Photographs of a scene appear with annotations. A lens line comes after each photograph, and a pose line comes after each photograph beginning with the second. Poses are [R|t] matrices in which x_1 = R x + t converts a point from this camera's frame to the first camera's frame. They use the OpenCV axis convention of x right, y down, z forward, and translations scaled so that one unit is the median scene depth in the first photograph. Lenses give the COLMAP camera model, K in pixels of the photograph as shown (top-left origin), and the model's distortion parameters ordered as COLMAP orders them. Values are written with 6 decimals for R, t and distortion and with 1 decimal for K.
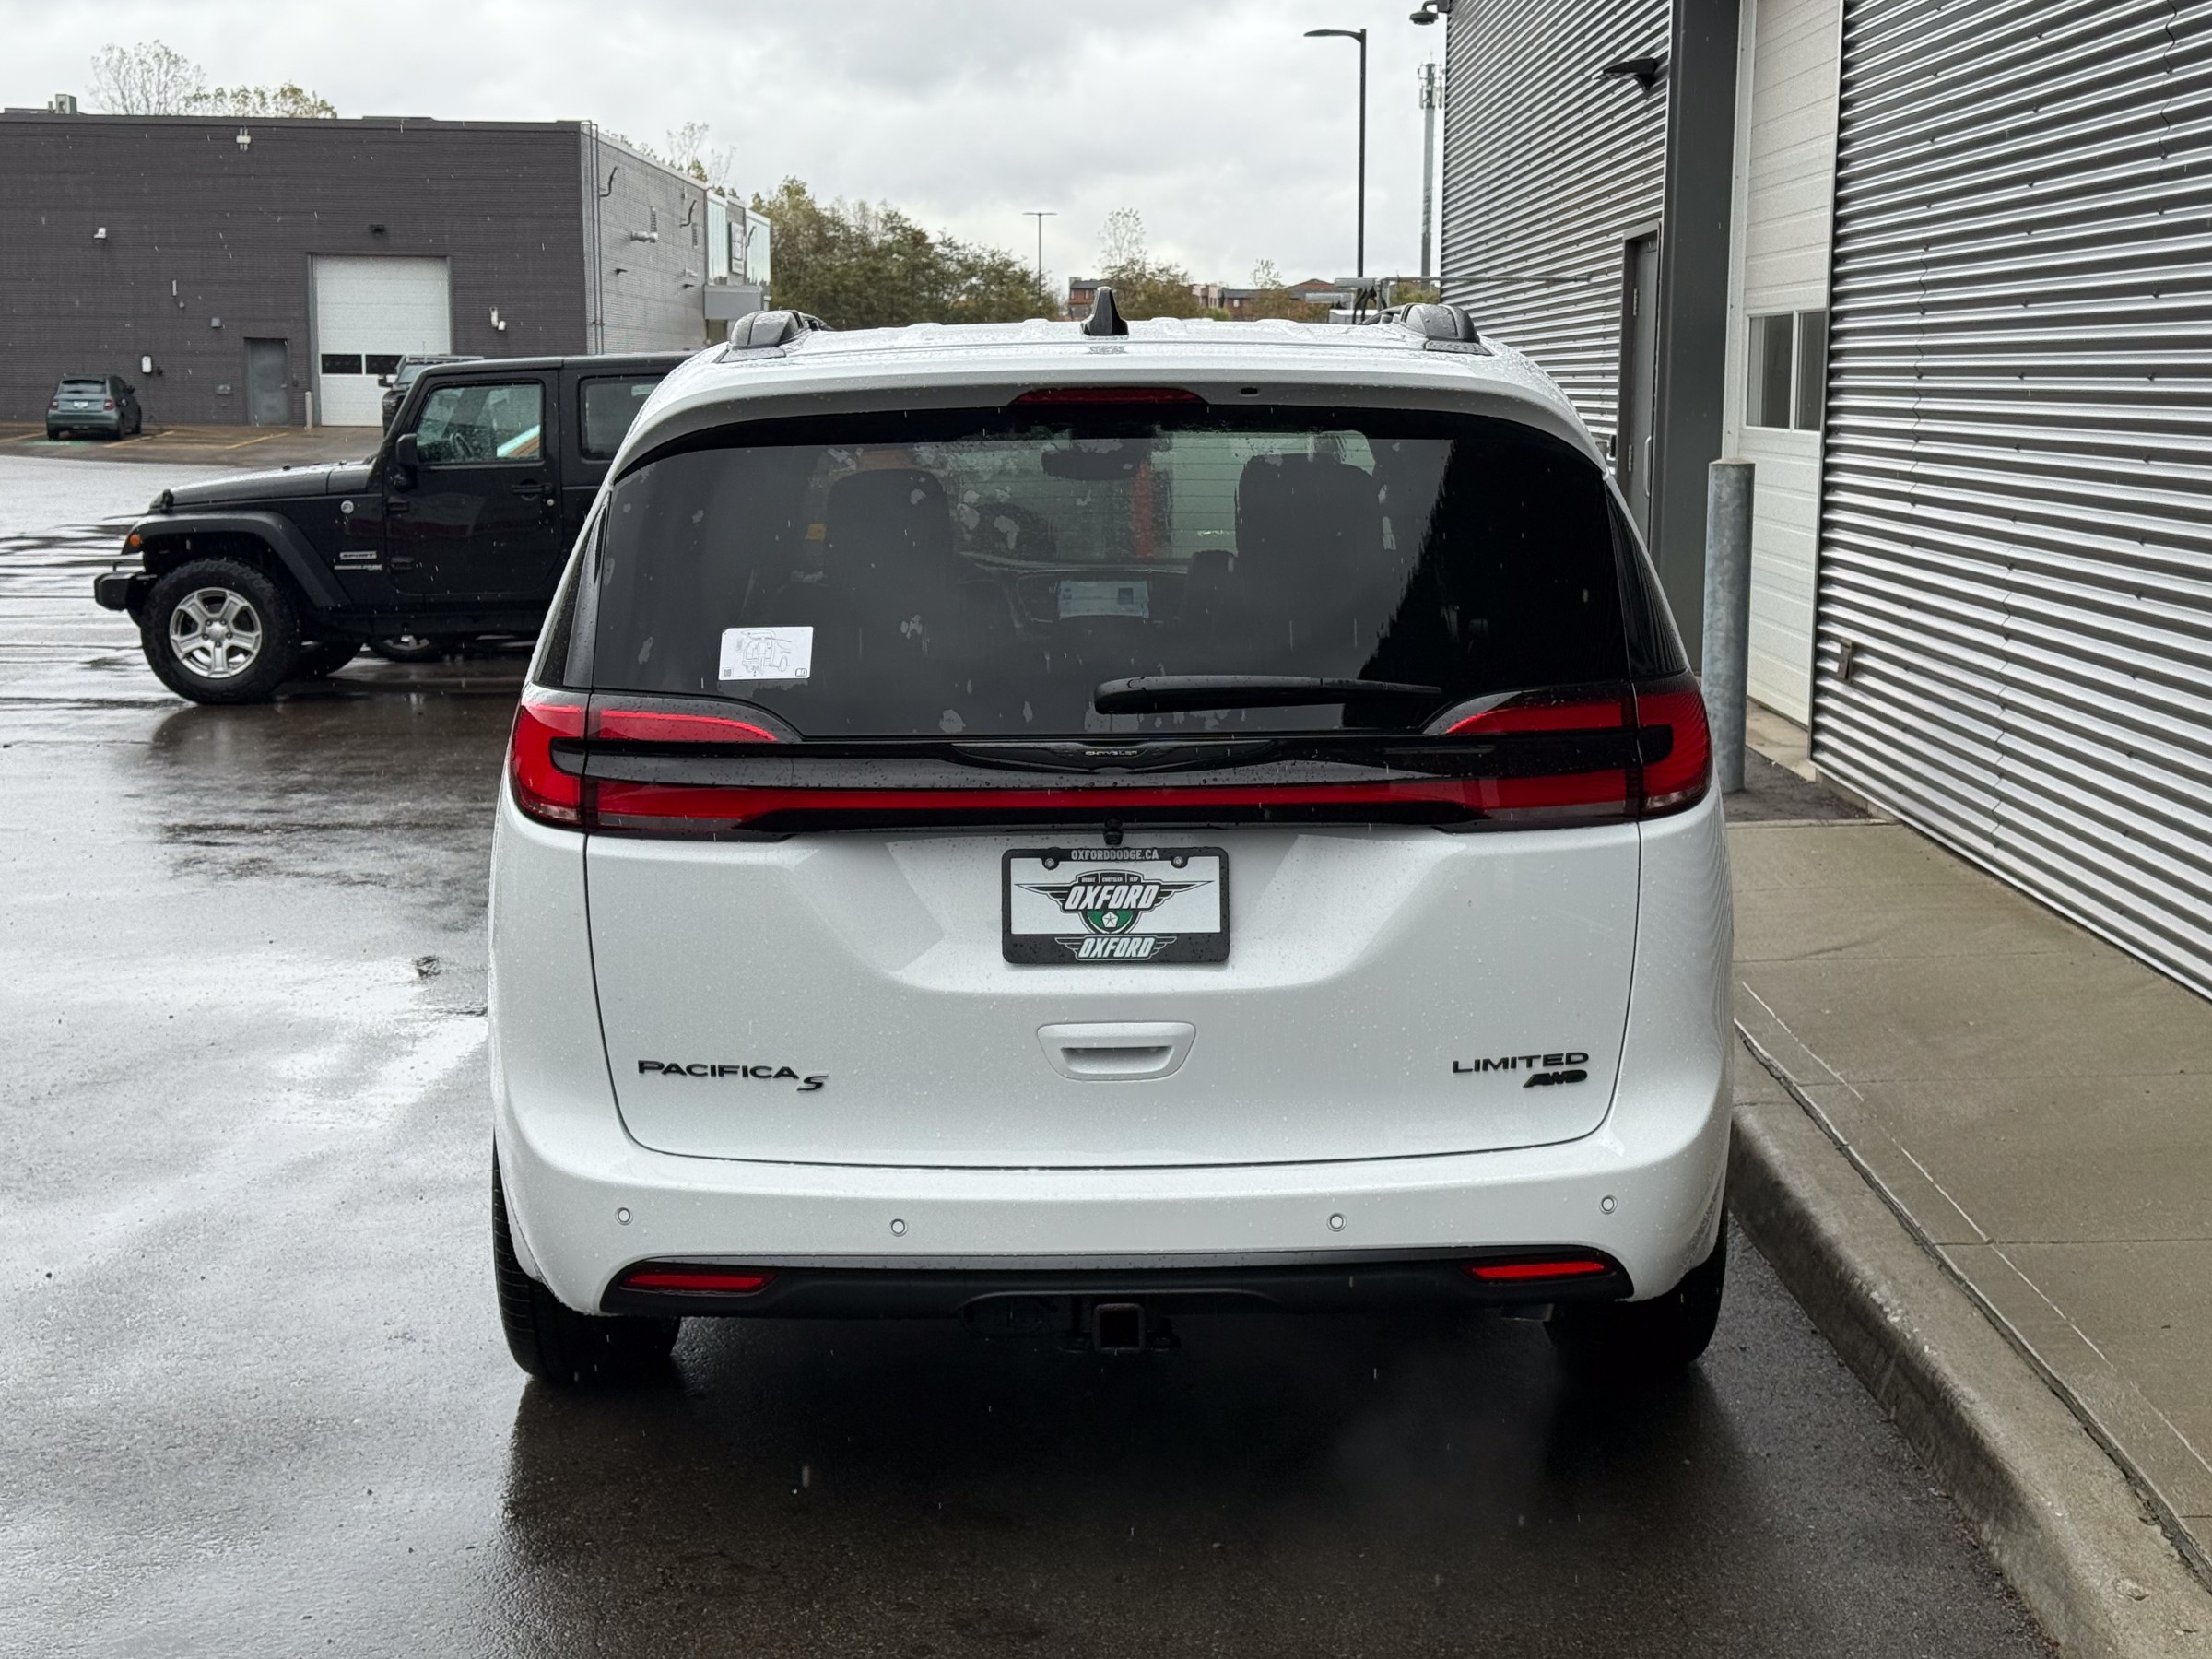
lens RADIAL K [[3065.2, 0, 1106.0], [0, 3065.2, 829.5], [0, 0, 1]] dist [0.149363, -0.070817]
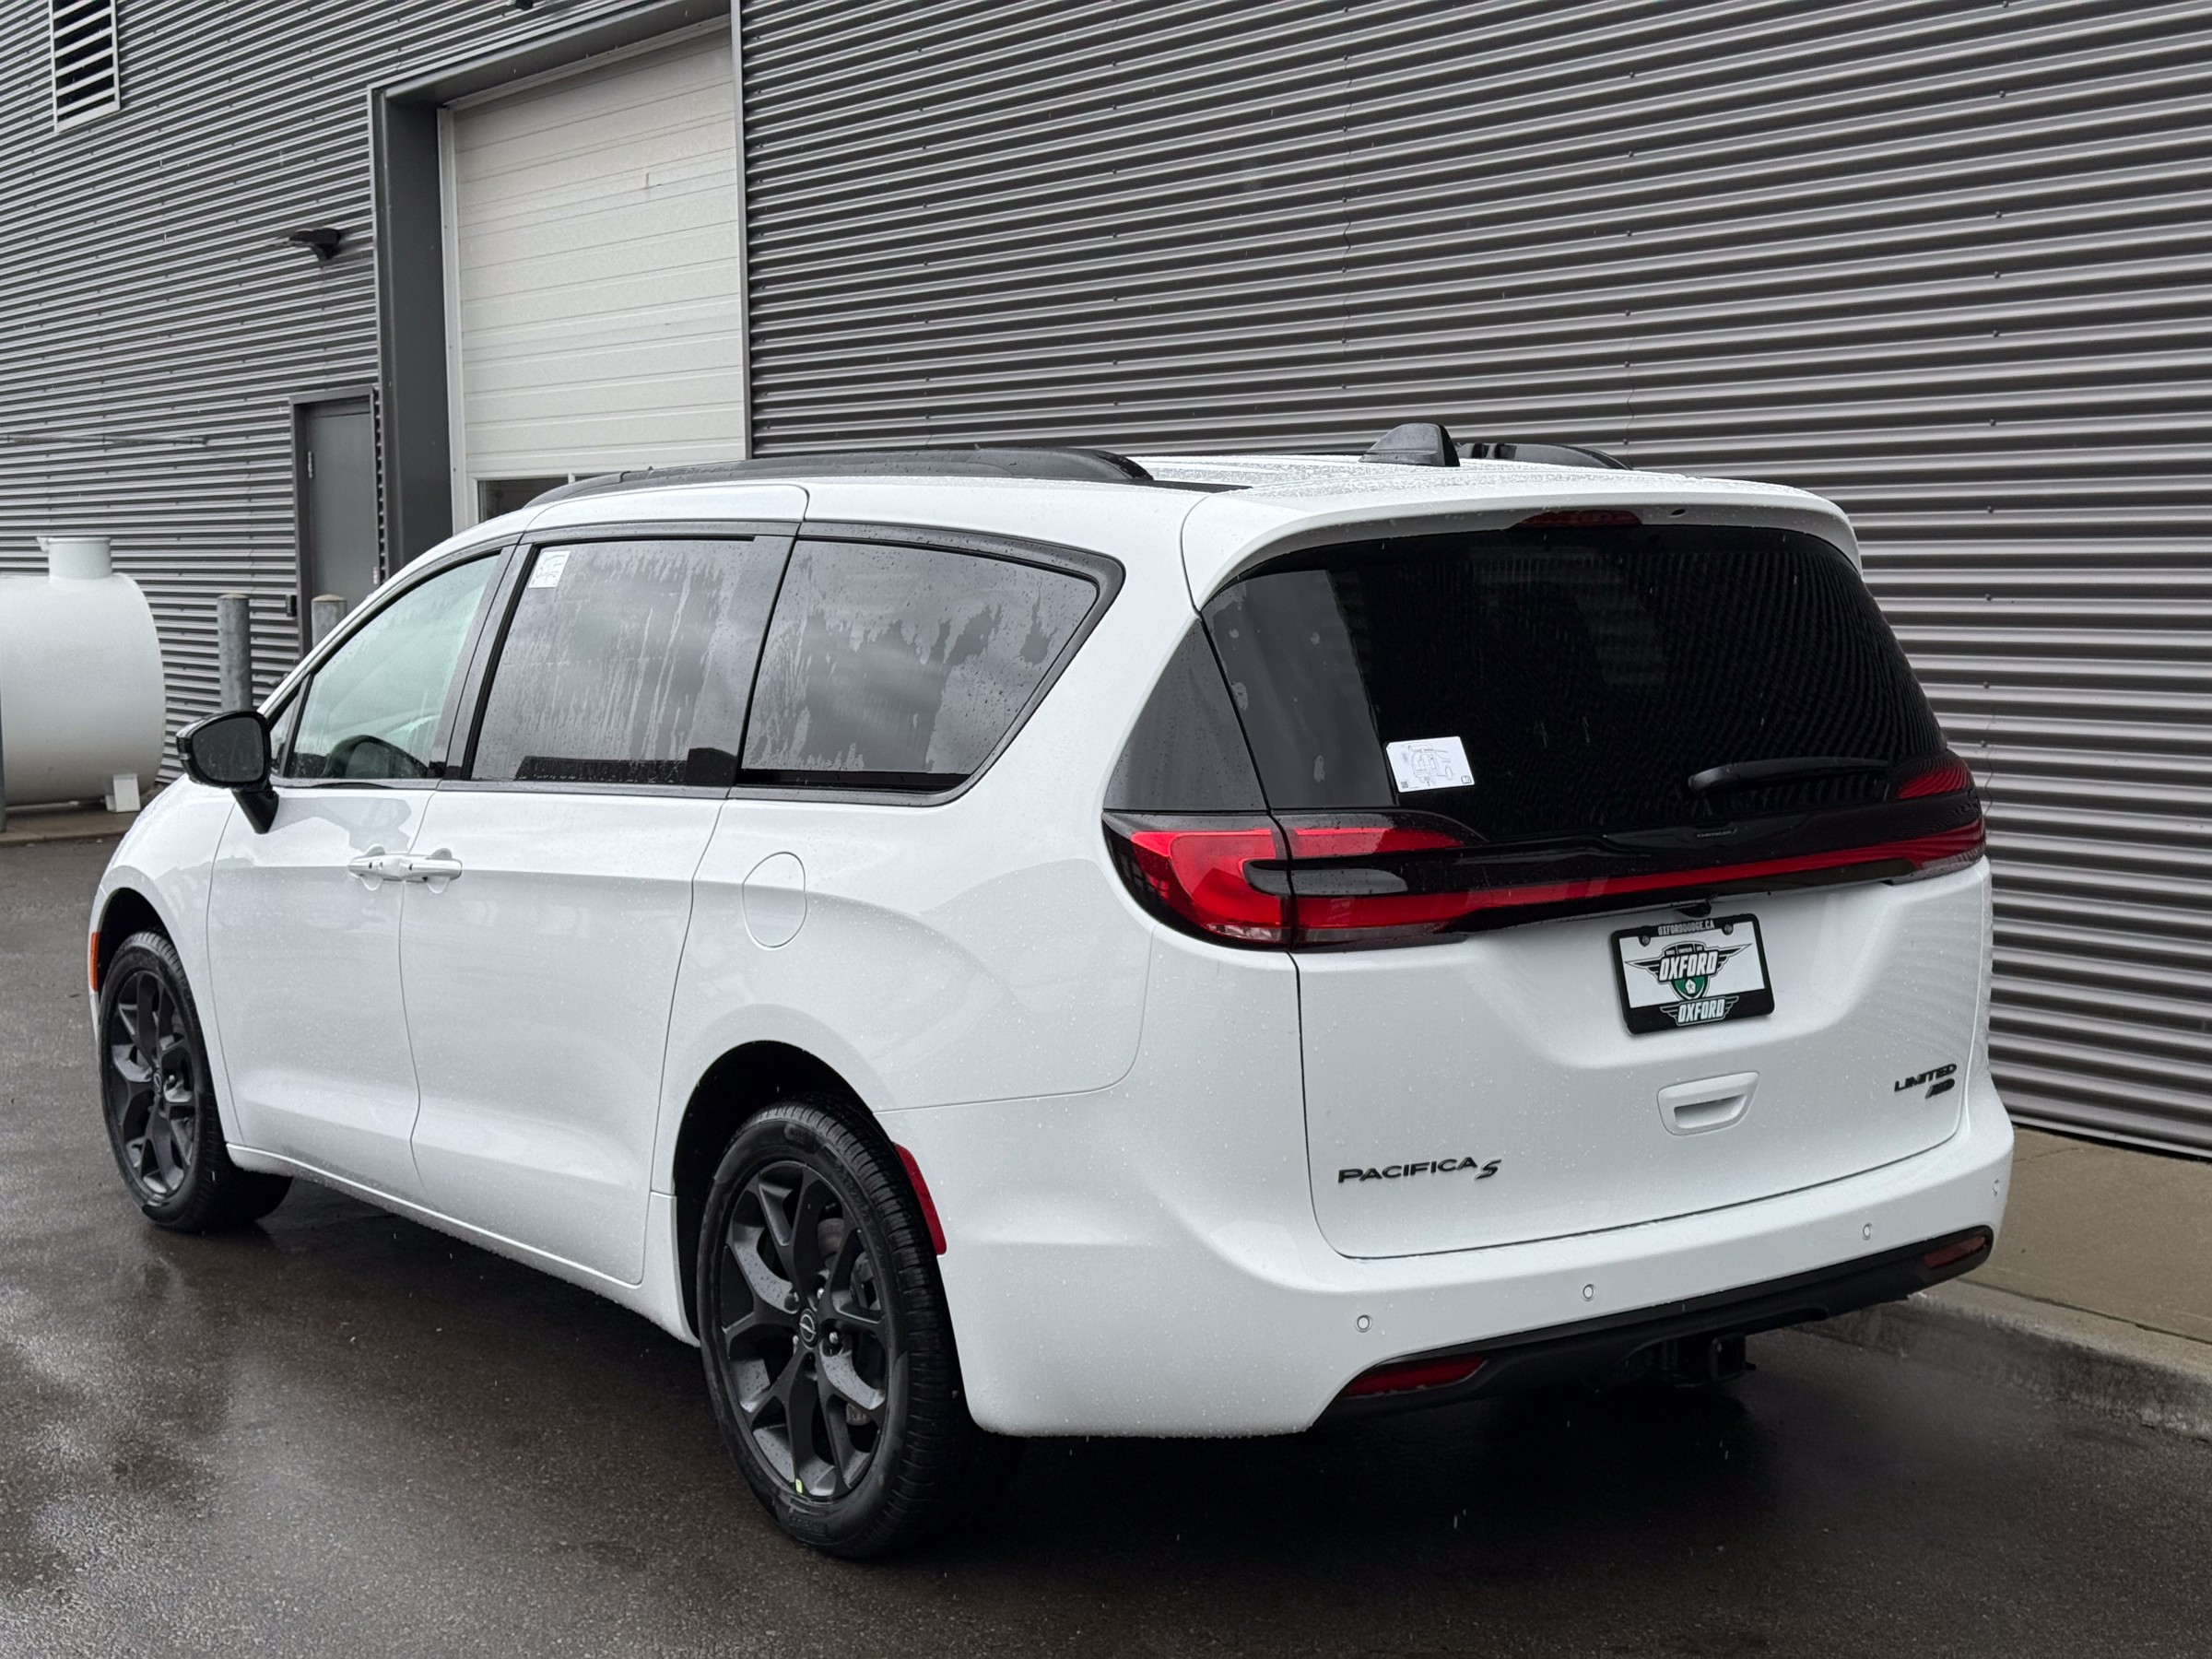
lens RADIAL K [[3065.2, 0, 1106.0], [0, 3065.2, 829.5], [0, 0, 1]] dist [0.149363, -0.070817]
pose [[0.814639, -0.065915, 0.576210, -0.804057], [0.097269, 0.994976, -0.023699, -0.020932], [-0.571753, 0.075353, 0.816958, 0.208211]]
